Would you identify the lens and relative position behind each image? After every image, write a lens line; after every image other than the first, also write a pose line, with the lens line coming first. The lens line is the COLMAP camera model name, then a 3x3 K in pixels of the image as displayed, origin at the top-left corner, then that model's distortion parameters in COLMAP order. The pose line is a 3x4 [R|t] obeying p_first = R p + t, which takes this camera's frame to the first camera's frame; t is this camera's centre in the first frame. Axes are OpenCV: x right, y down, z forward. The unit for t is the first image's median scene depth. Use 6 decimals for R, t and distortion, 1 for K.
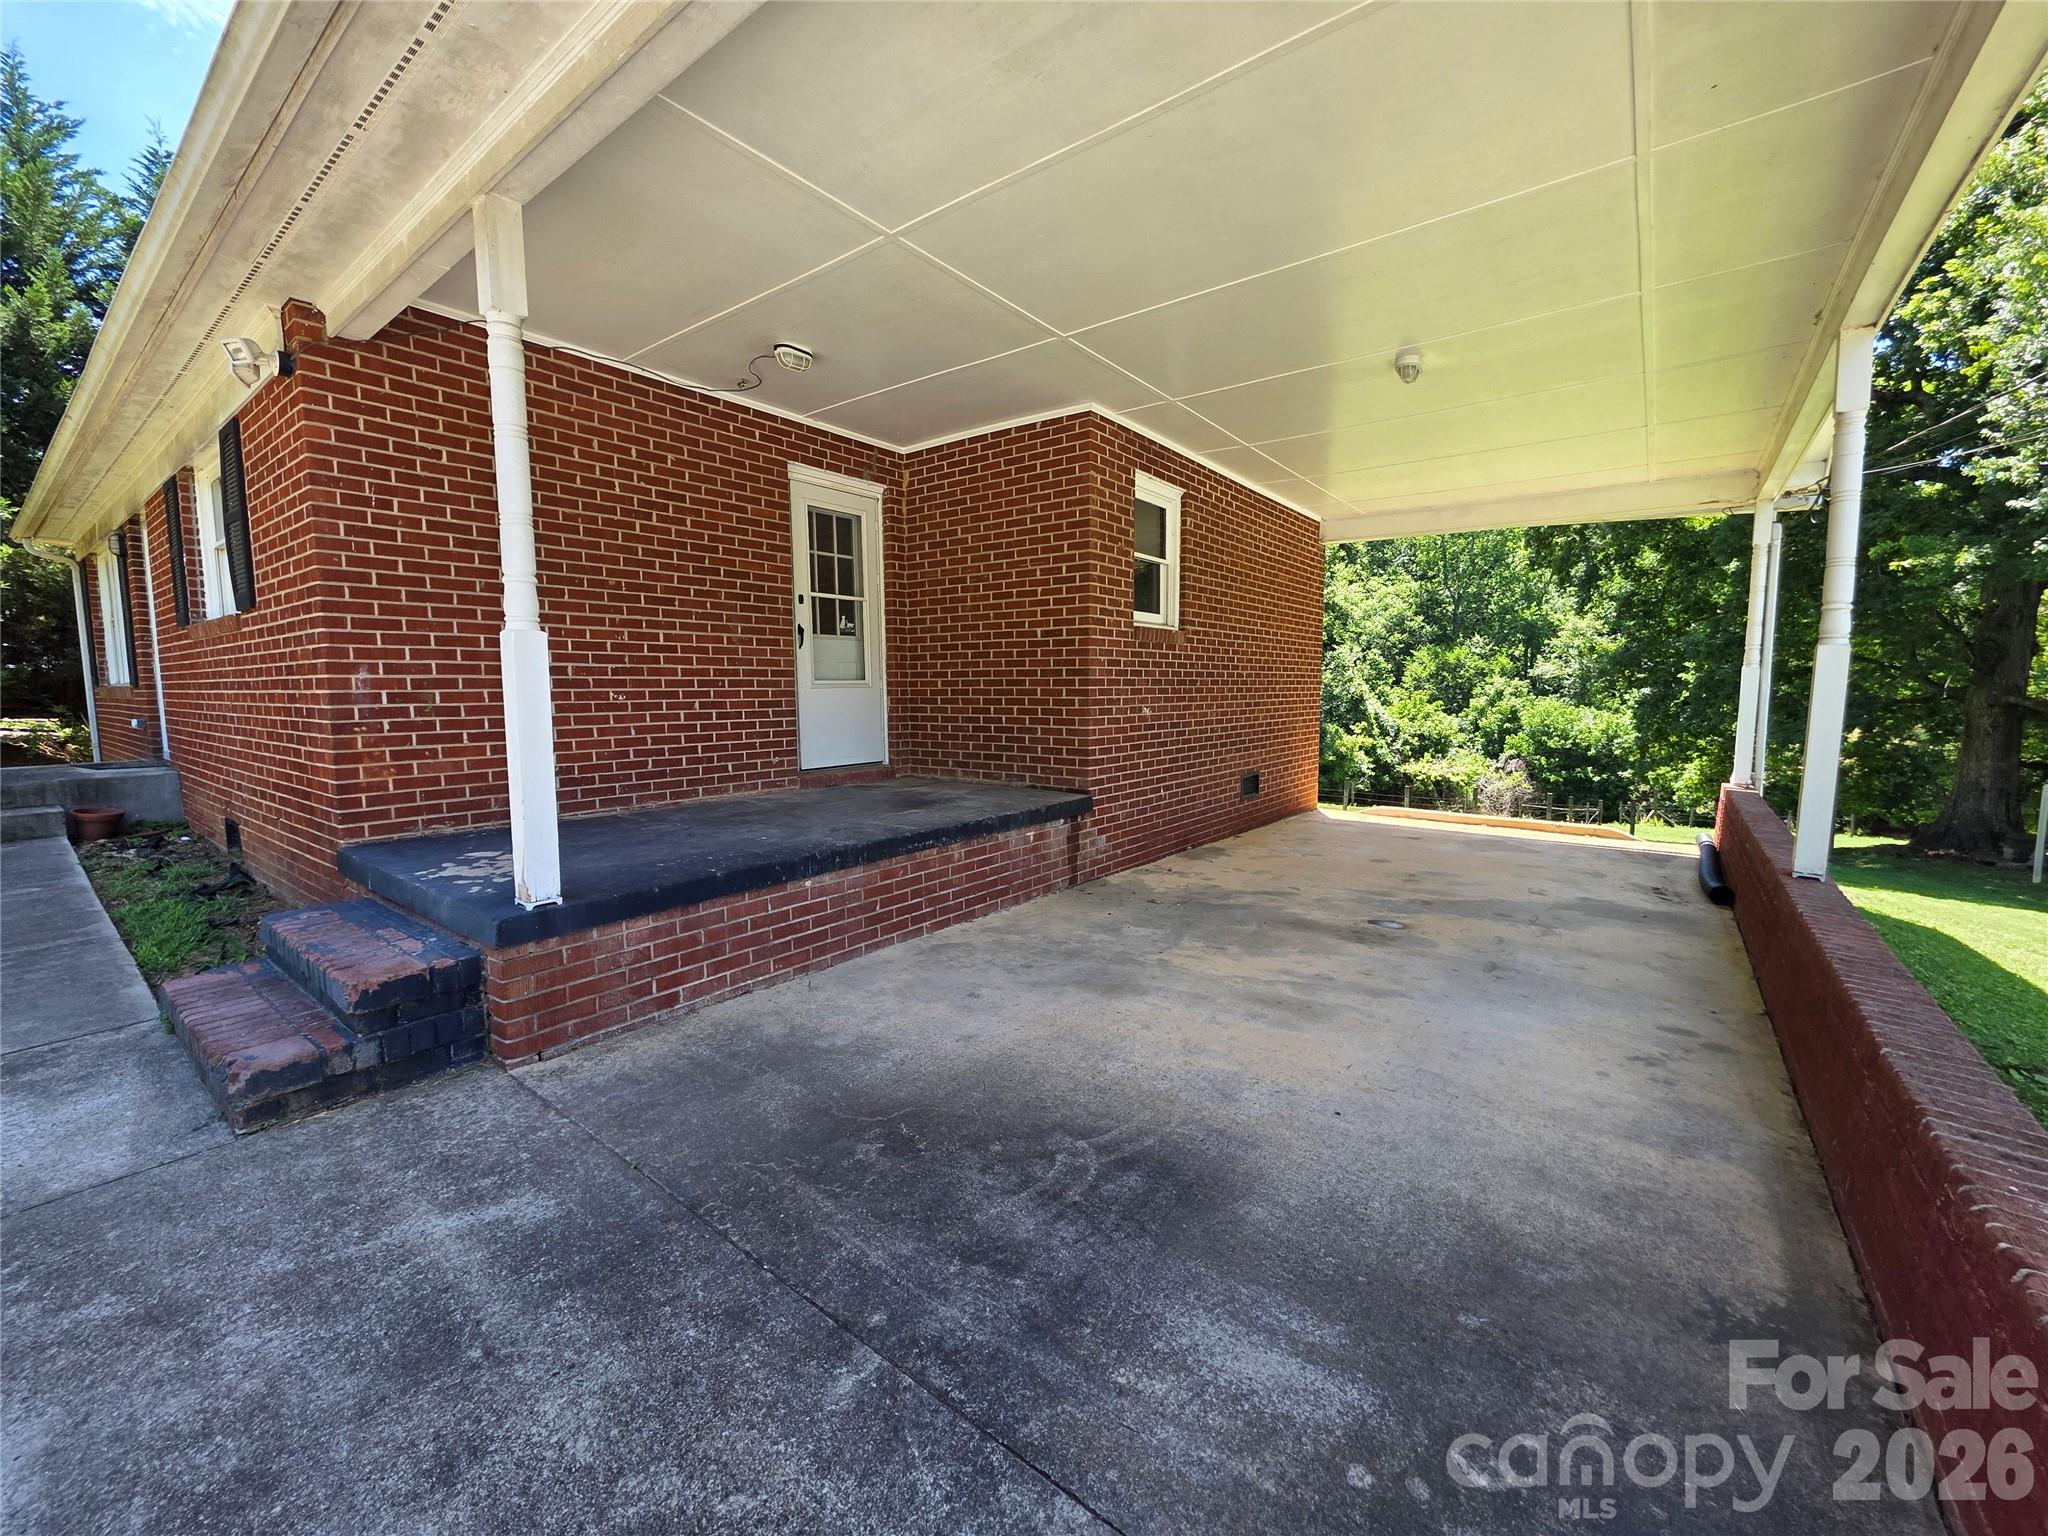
lens RADIAL K [[824.0, 0, 1032.3], [0, 824.0, 765.3], [0, 0, 1]] dist [0.003970, -0.000053]
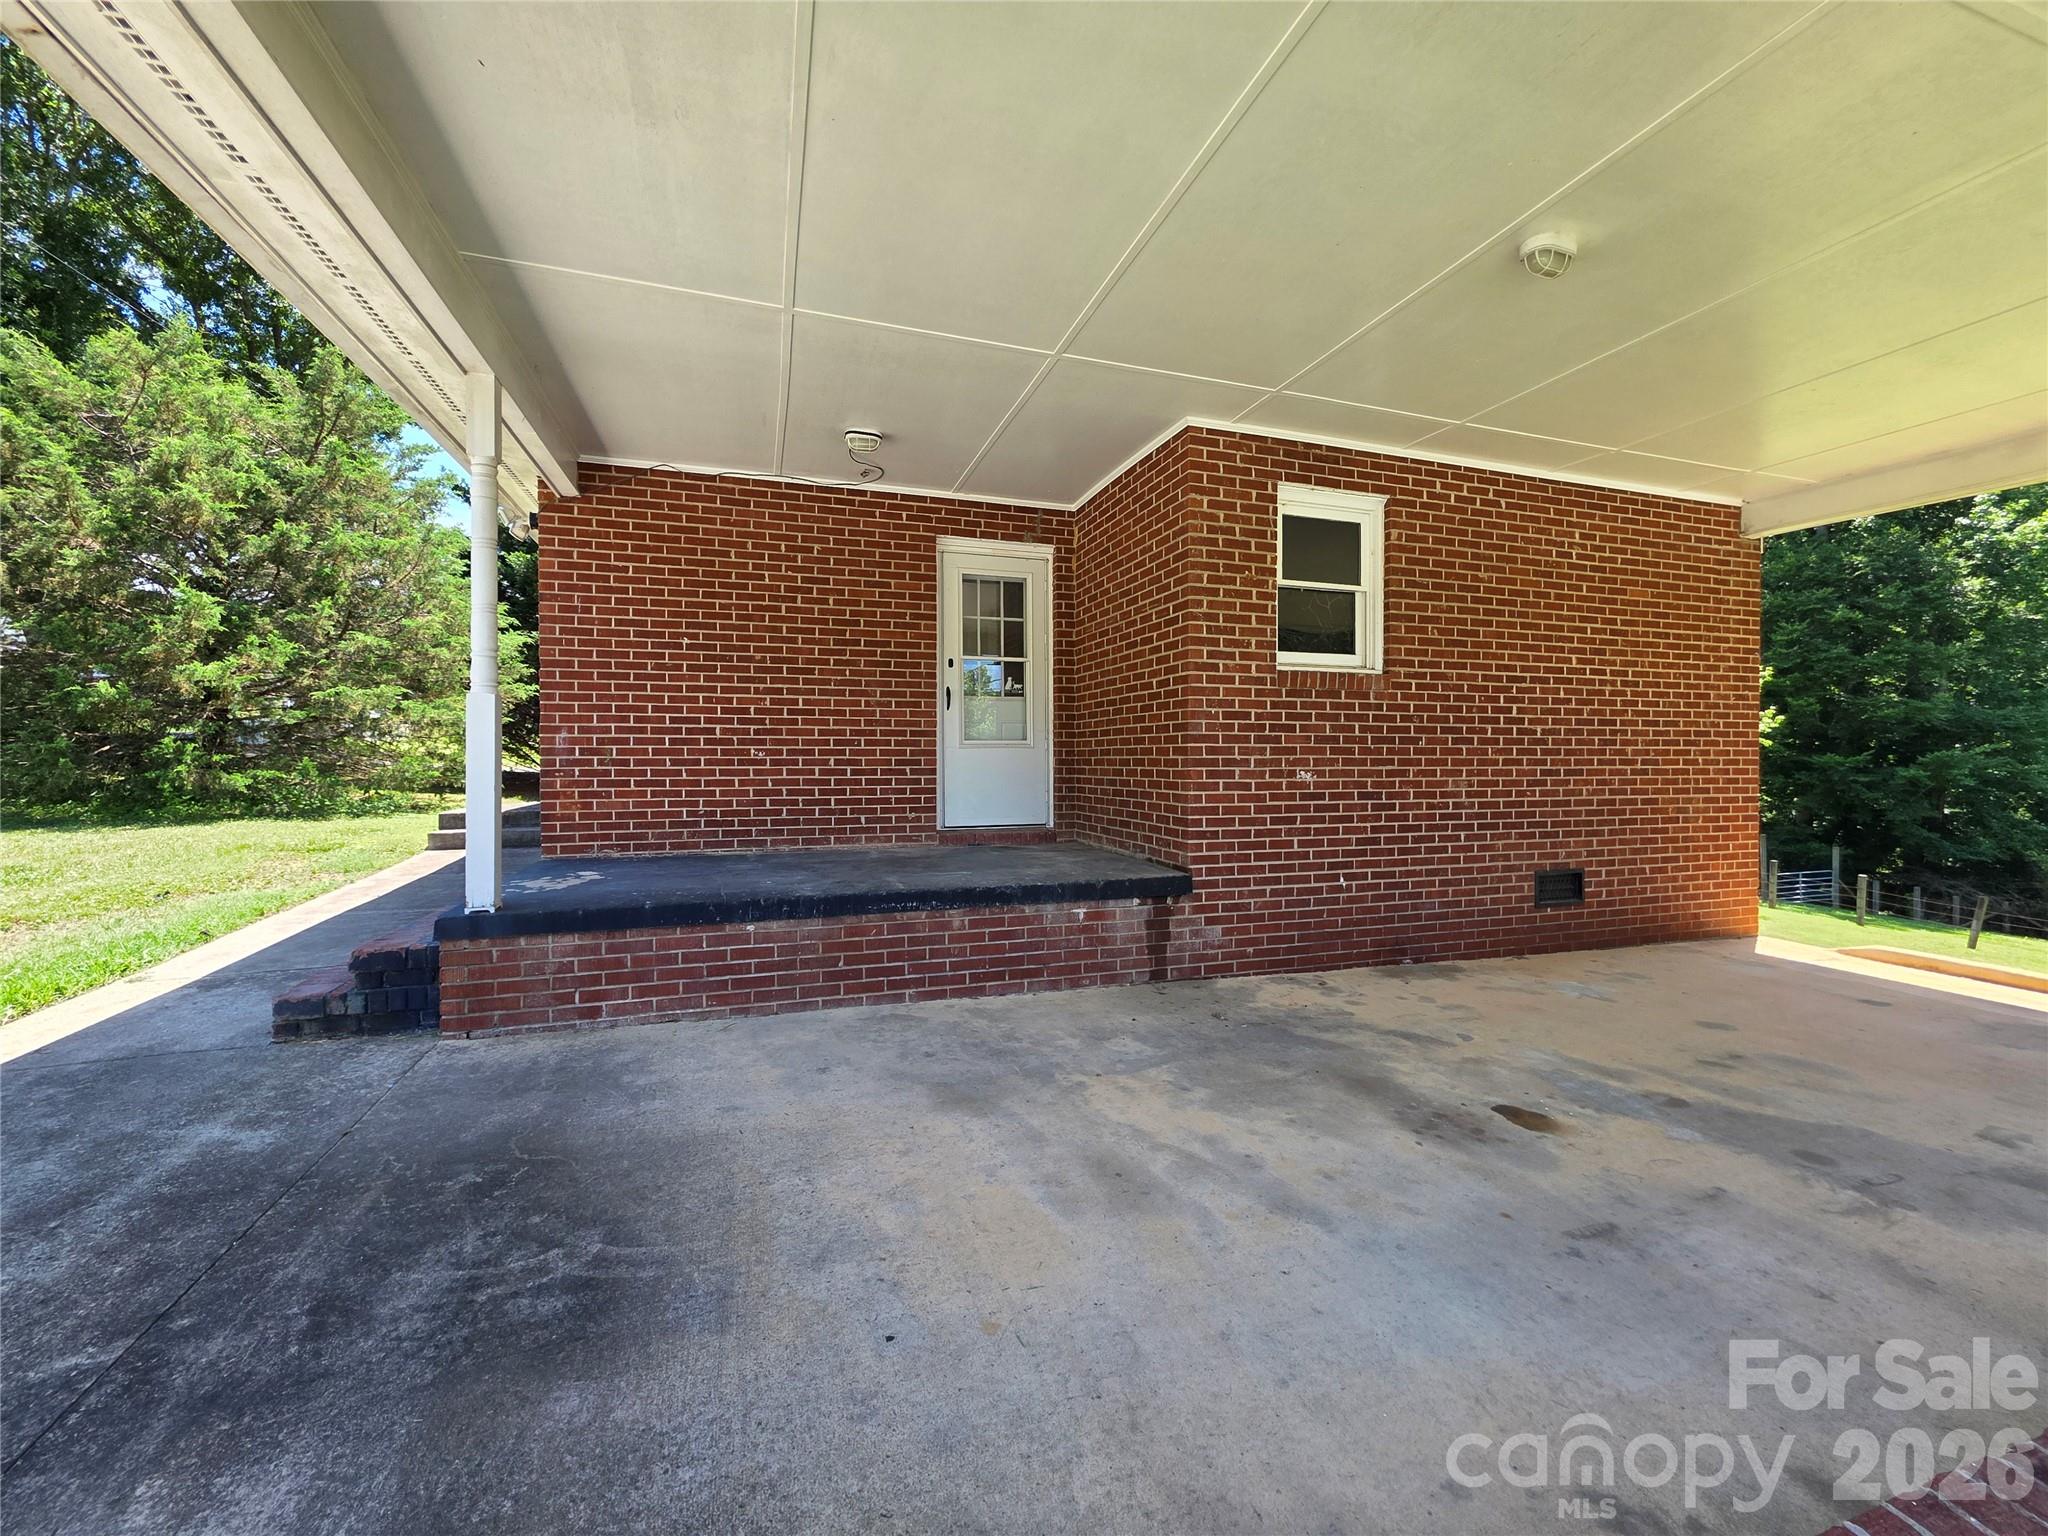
lens RADIAL K [[824.0, 0, 1031.7], [0, 824.0, 764.4], [0, 0, 1]] dist [0.003970, -0.000053]
pose [[0.824175, 0.007773, -0.566282, 0.352411], [-0.057723, 0.995851, -0.070342, -0.005458], [0.563386, 0.090662, 0.821205, 0.189477]]
